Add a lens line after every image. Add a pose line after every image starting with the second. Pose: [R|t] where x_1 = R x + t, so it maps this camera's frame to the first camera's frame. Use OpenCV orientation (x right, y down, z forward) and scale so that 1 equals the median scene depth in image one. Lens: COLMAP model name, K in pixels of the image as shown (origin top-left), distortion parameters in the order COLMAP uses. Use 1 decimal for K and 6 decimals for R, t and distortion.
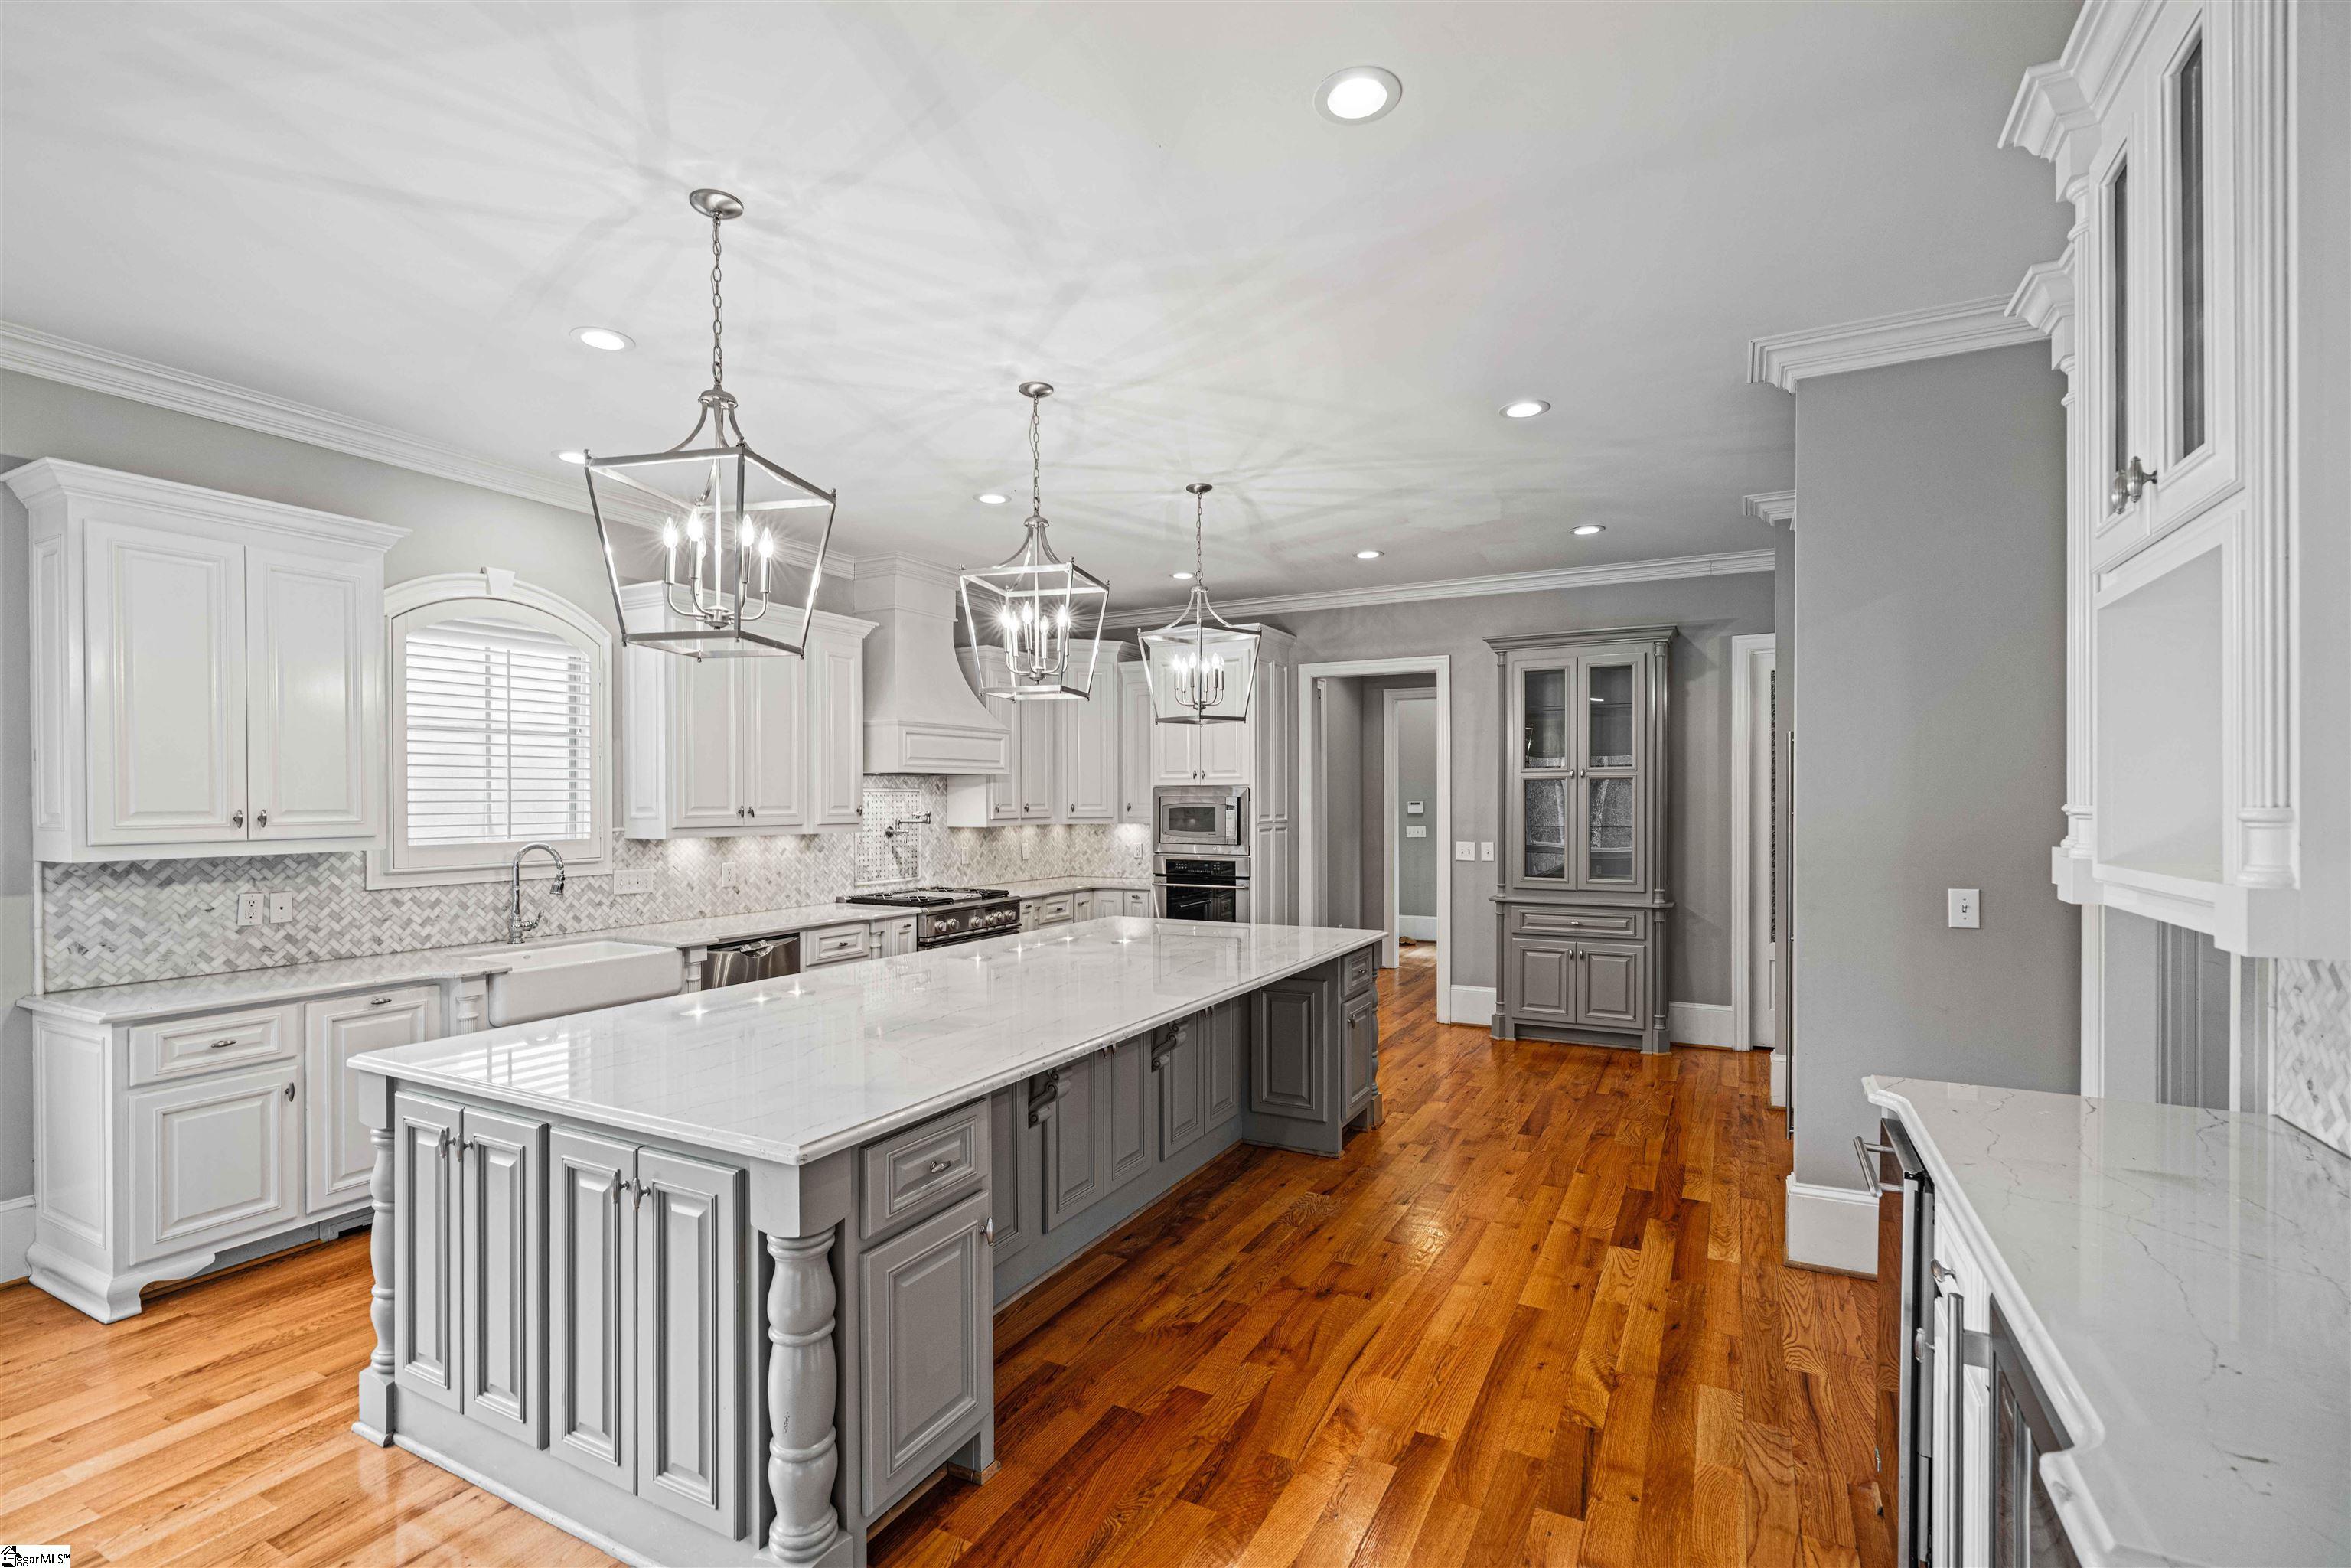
lens RADIAL K [[1059.7, 0, 1166.3], [0, 1059.7, 802.5], [0, 0, 1]] dist [-0.007813, 0.002579]
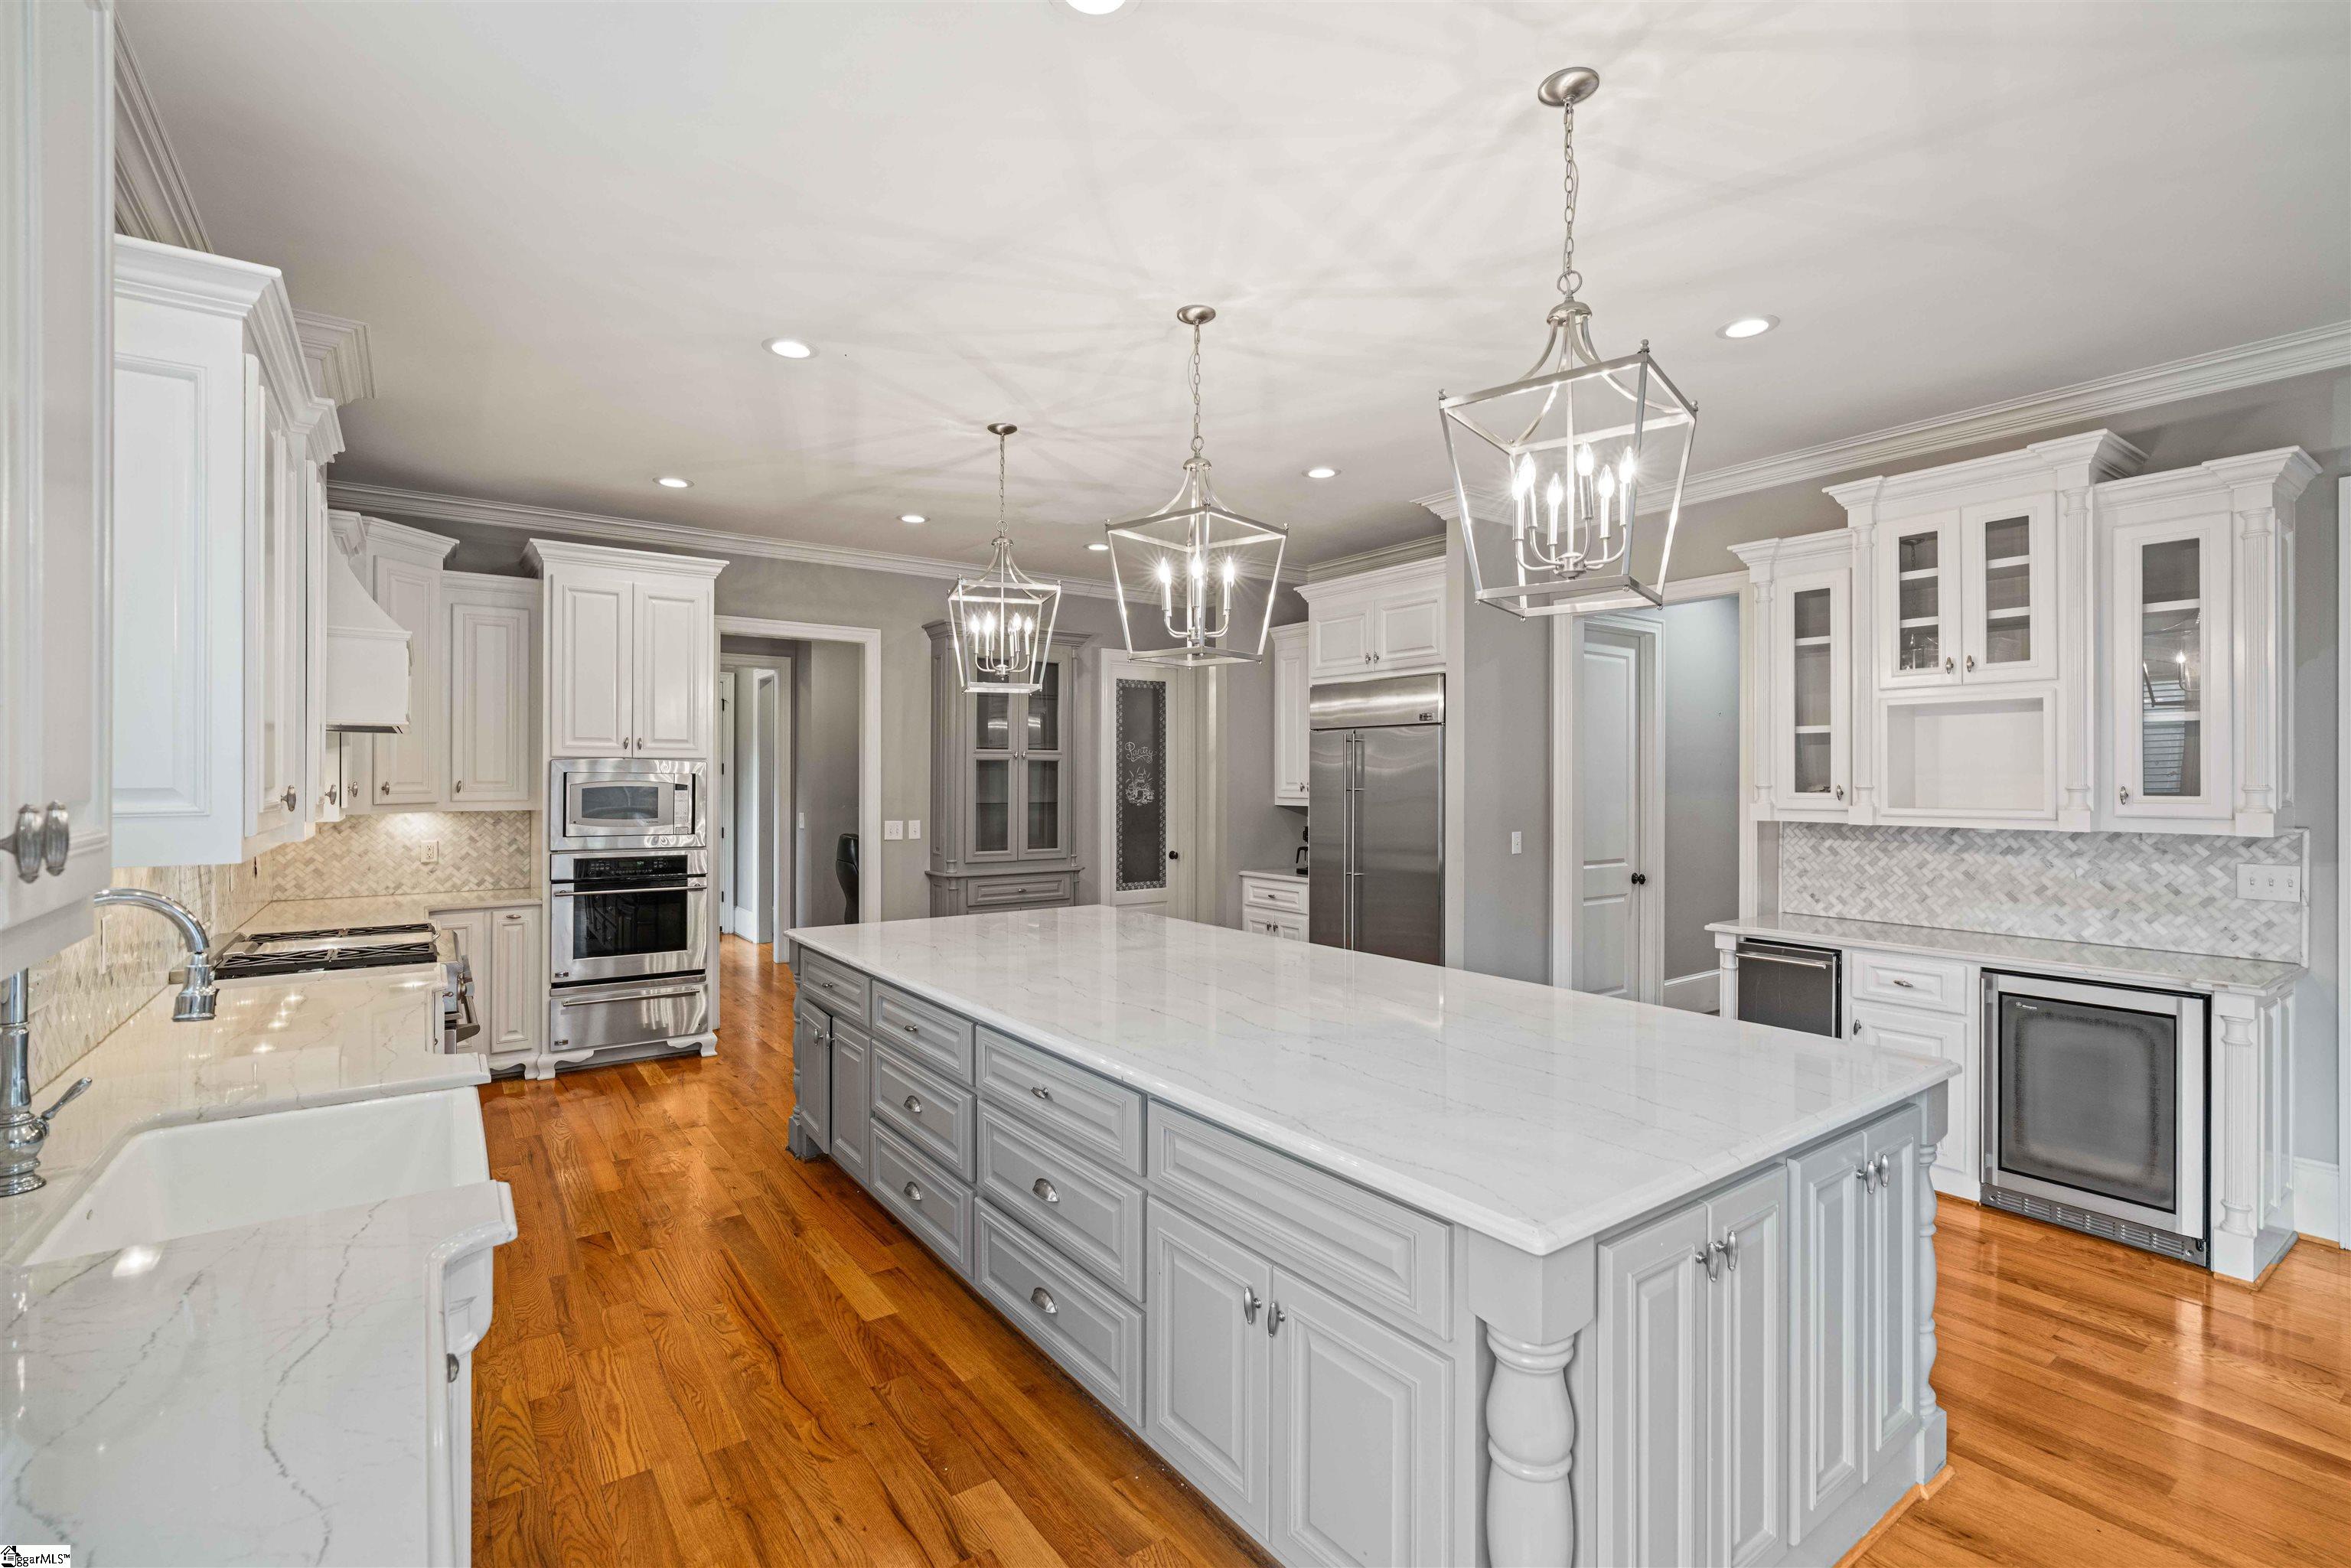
lens RADIAL K [[1059.7, 0, 1170.3], [0, 1059.7, 780.1], [0, 0, 1]] dist [-0.007813, 0.002579]
pose [[0.444051, 0.002775, 0.895997, -0.692972], [-0.002435, 0.999995, -0.001890, 0.000347], [-0.895998, -0.001343, 0.444055, 0.469667]]
